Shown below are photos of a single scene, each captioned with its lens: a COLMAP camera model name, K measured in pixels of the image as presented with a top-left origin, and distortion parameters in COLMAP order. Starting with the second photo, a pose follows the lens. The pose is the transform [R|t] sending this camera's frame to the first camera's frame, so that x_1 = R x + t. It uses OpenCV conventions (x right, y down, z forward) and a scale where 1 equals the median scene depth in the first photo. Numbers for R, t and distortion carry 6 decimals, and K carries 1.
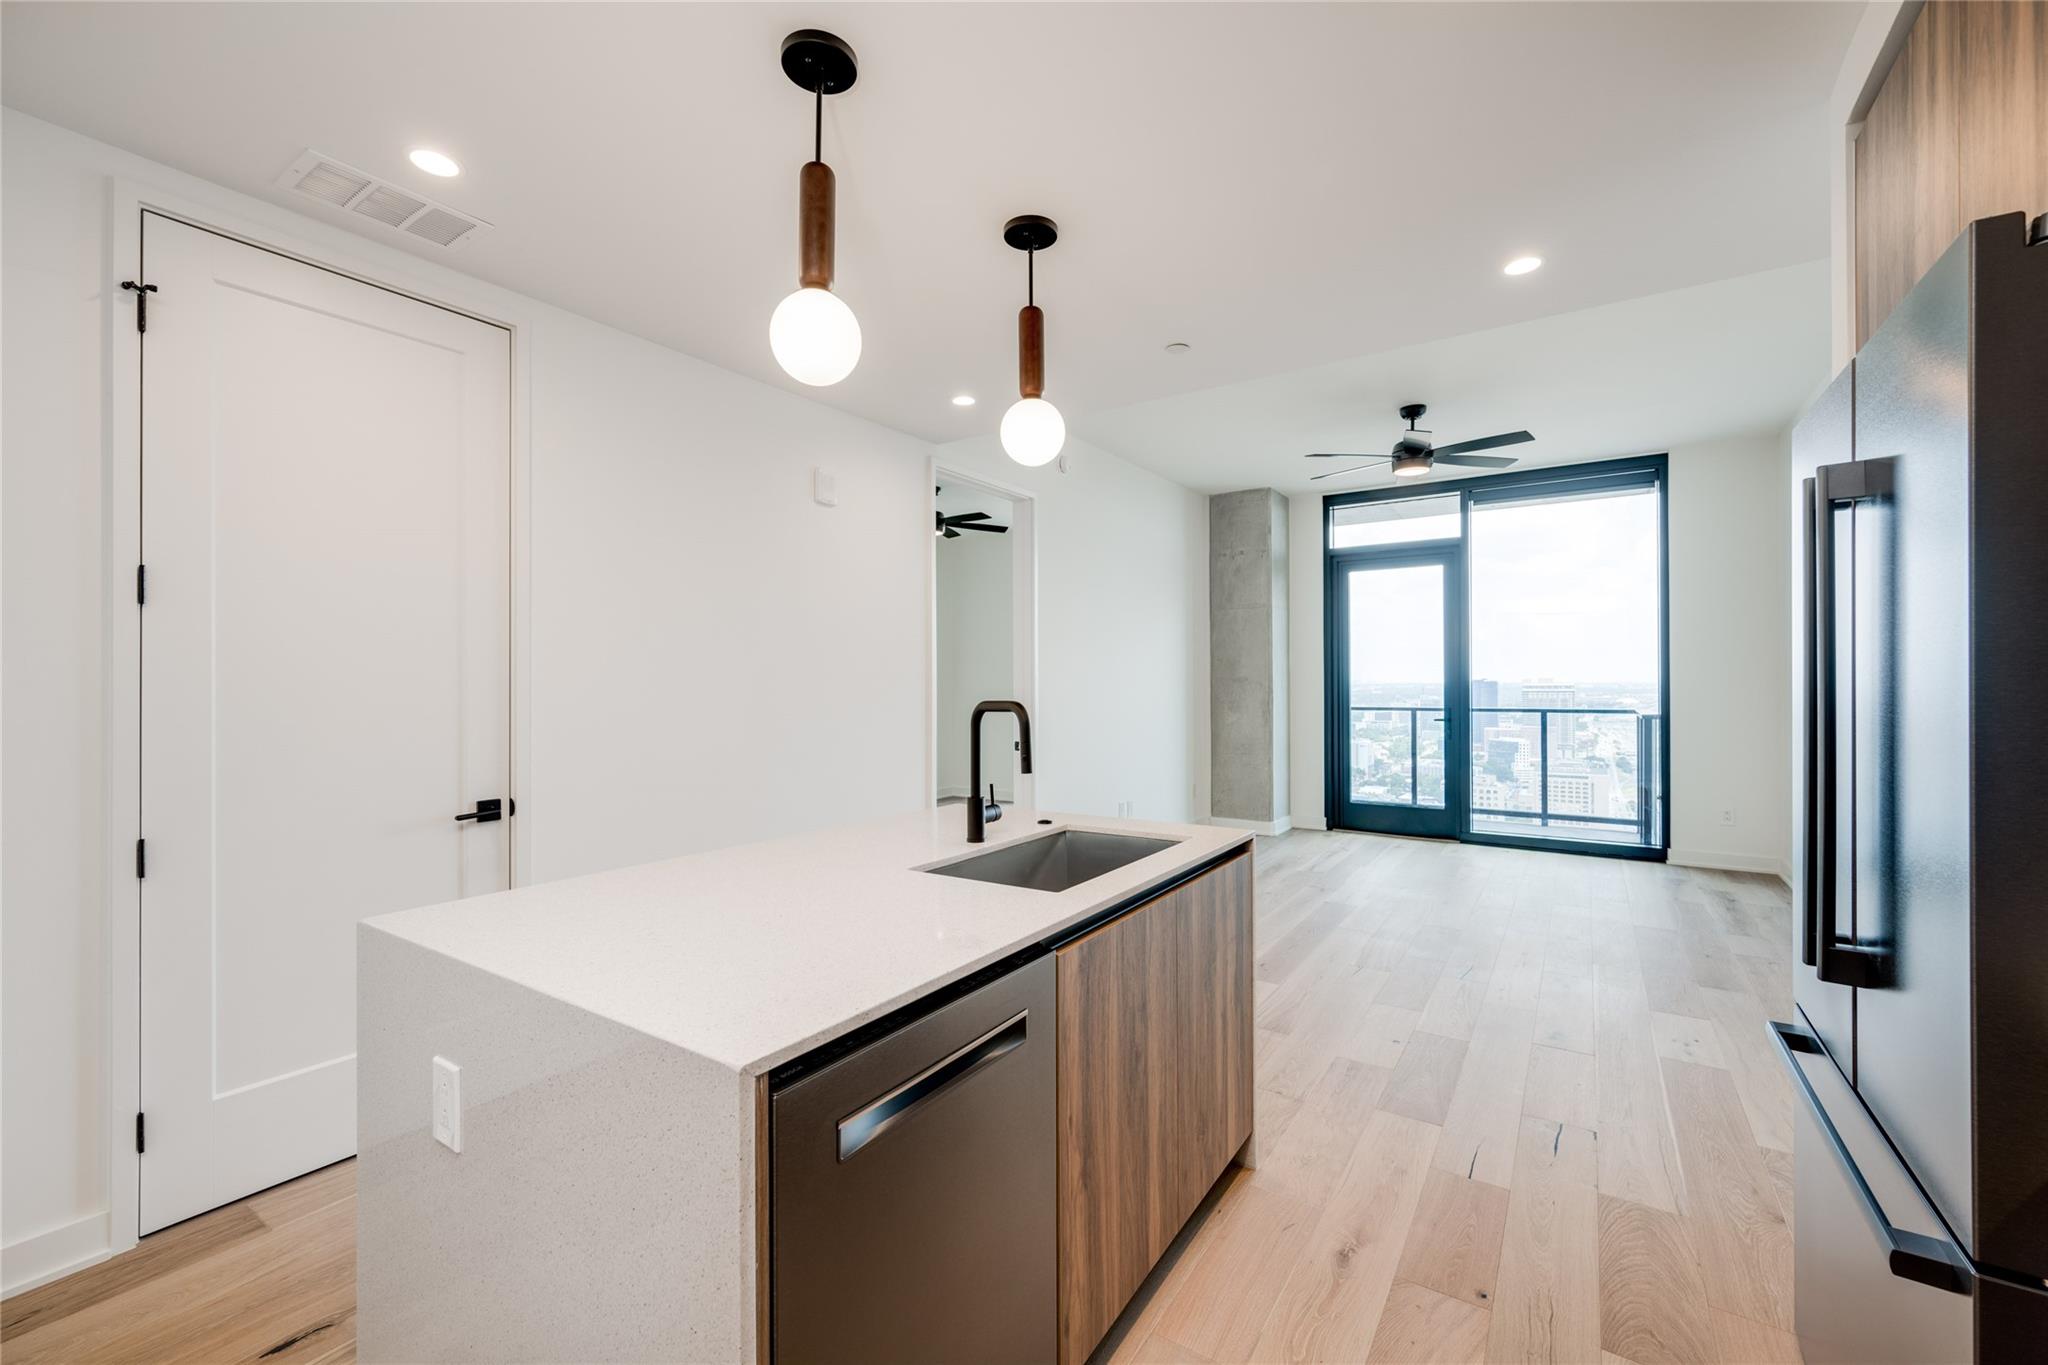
lens RADIAL K [[832.4, 0, 1026.9], [0, 832.4, 674.1], [0, 0, 1]] dist [-0.000354, -0.000062]
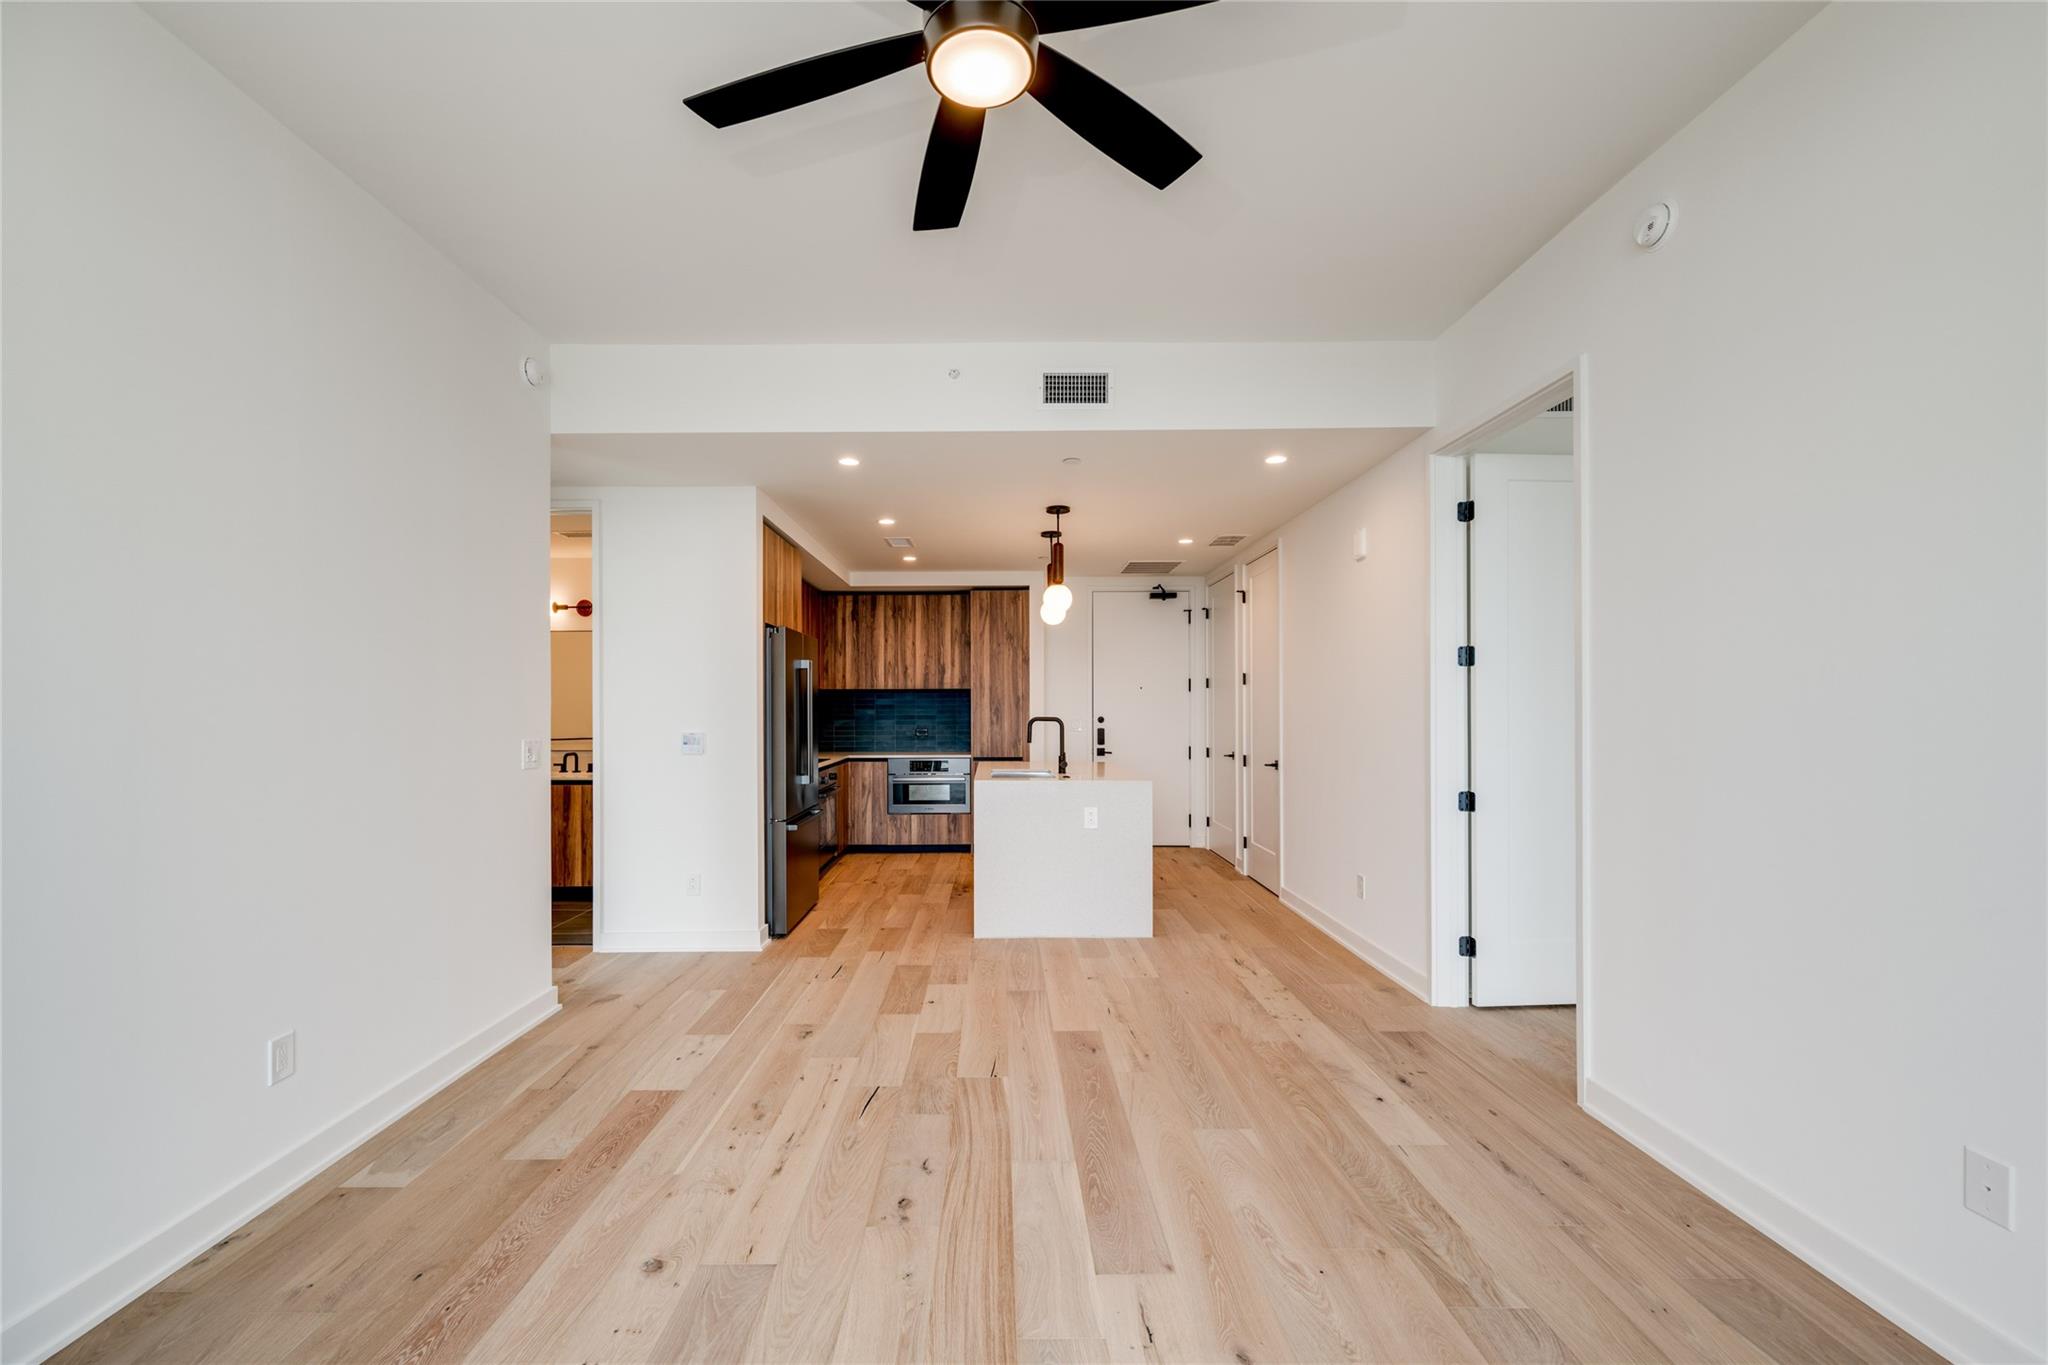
lens RADIAL K [[860.3, 0, 1014.8], [0, 860.3, 721.9], [0, 0, 1]] dist [-0.000651, -0.000094]
pose [[-0.820873, 0.007383, -0.571063, 1.301676], [0.004846, 0.999970, 0.005962, 0.017700], [0.571091, 0.002127, -0.820884, 2.579109]]
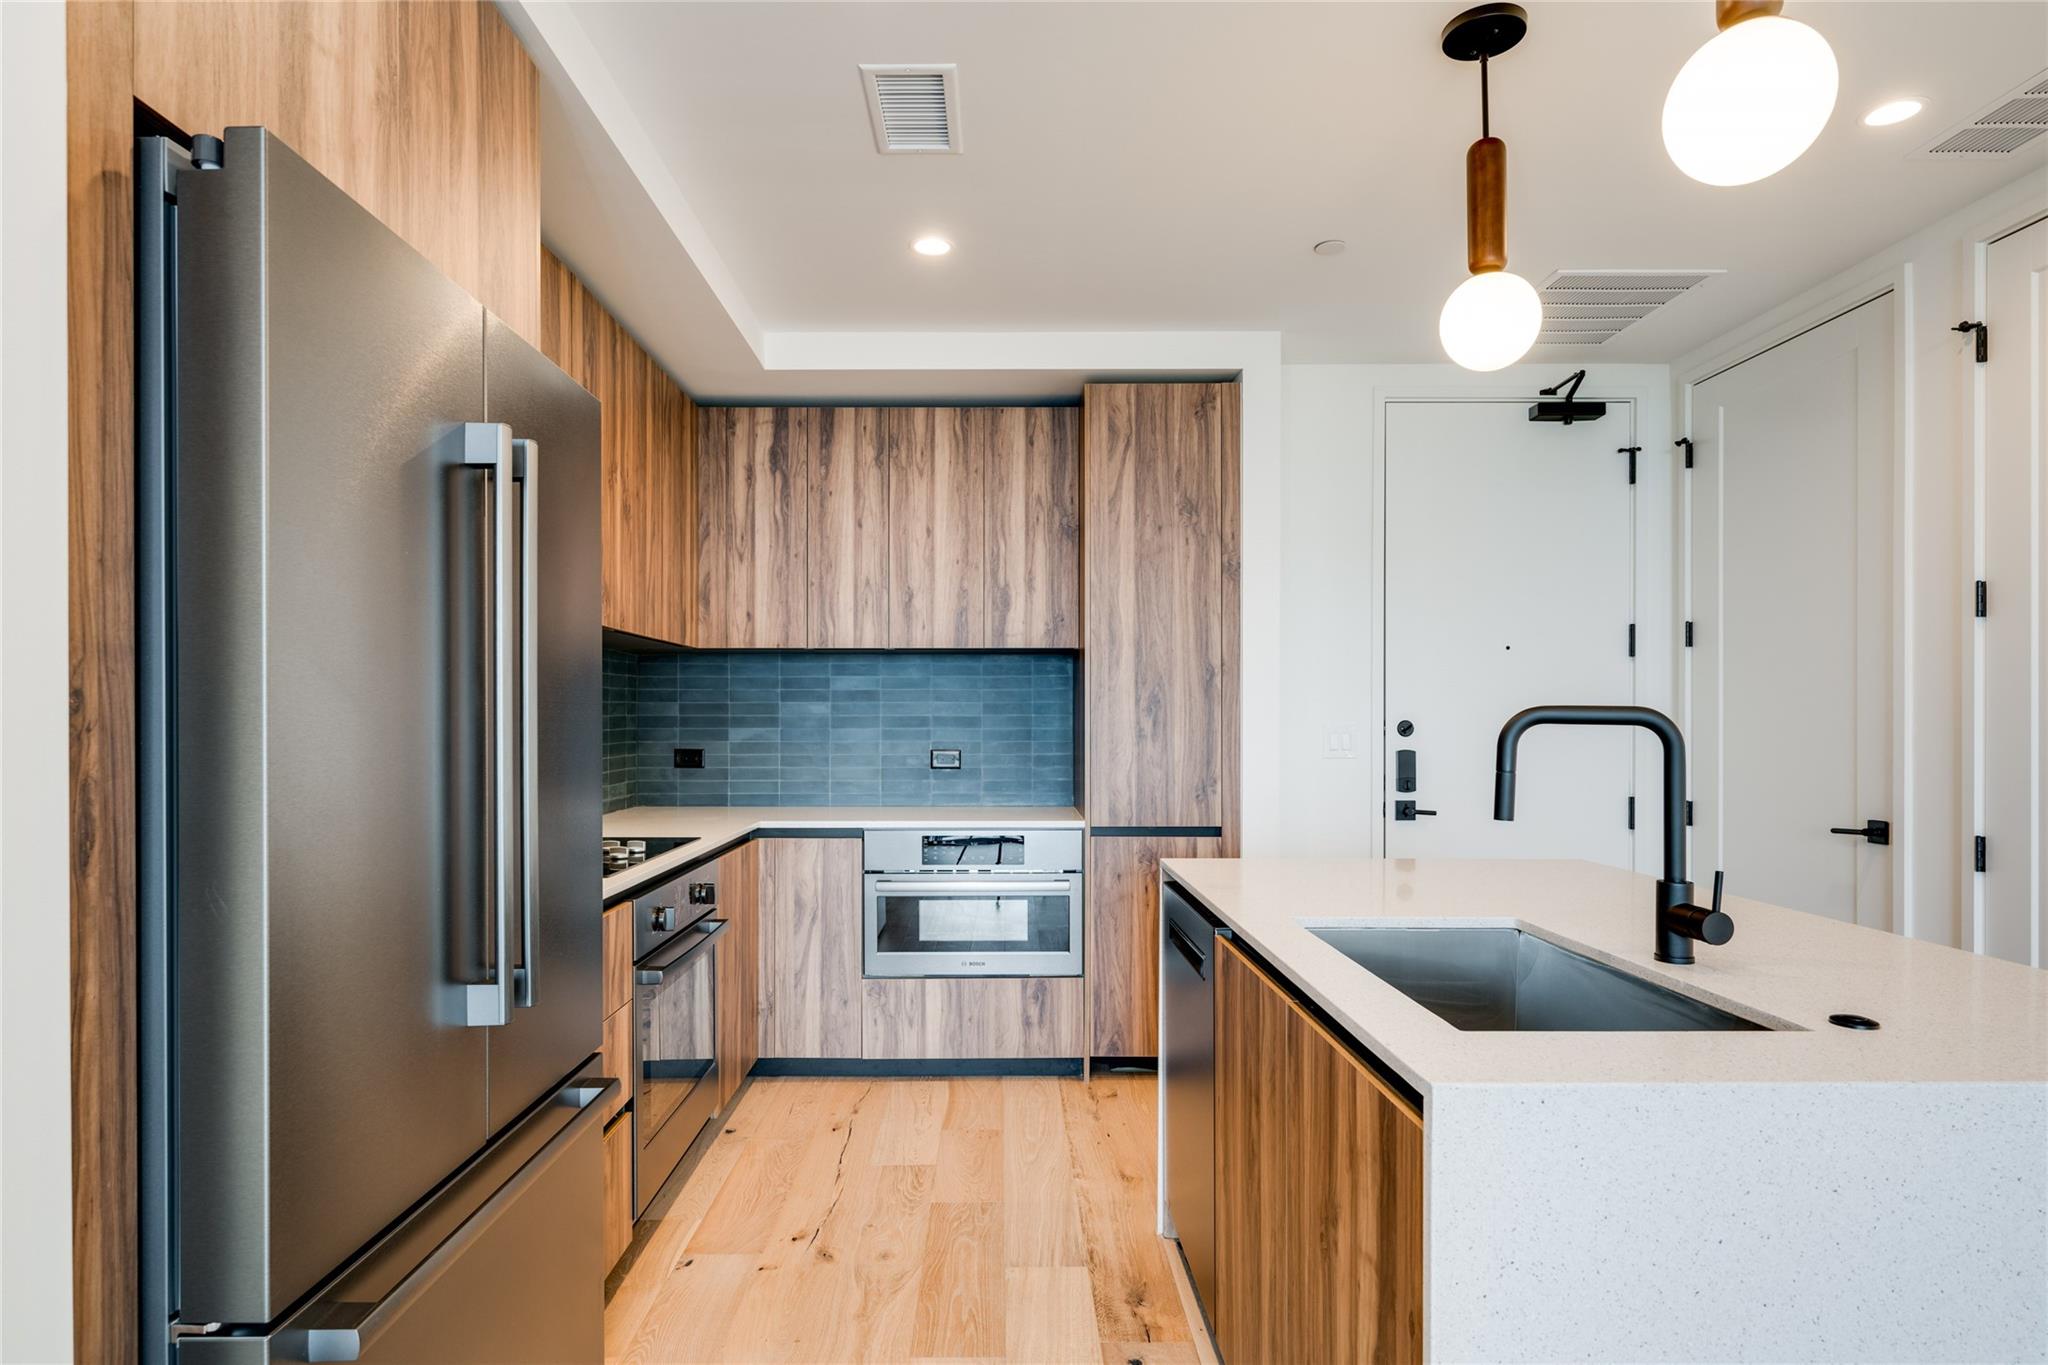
lens RADIAL K [[1147.0, 0, 1024.1], [0, 1147.0, 734.2], [0, 0, 1]] dist [-0.001873, -0.000198]
pose [[-0.817756, 0.004208, -0.575550, 0.609611], [0.002635, 0.999990, 0.003568, 0.031812], [0.575559, 0.001402, -0.817759, 1.139423]]
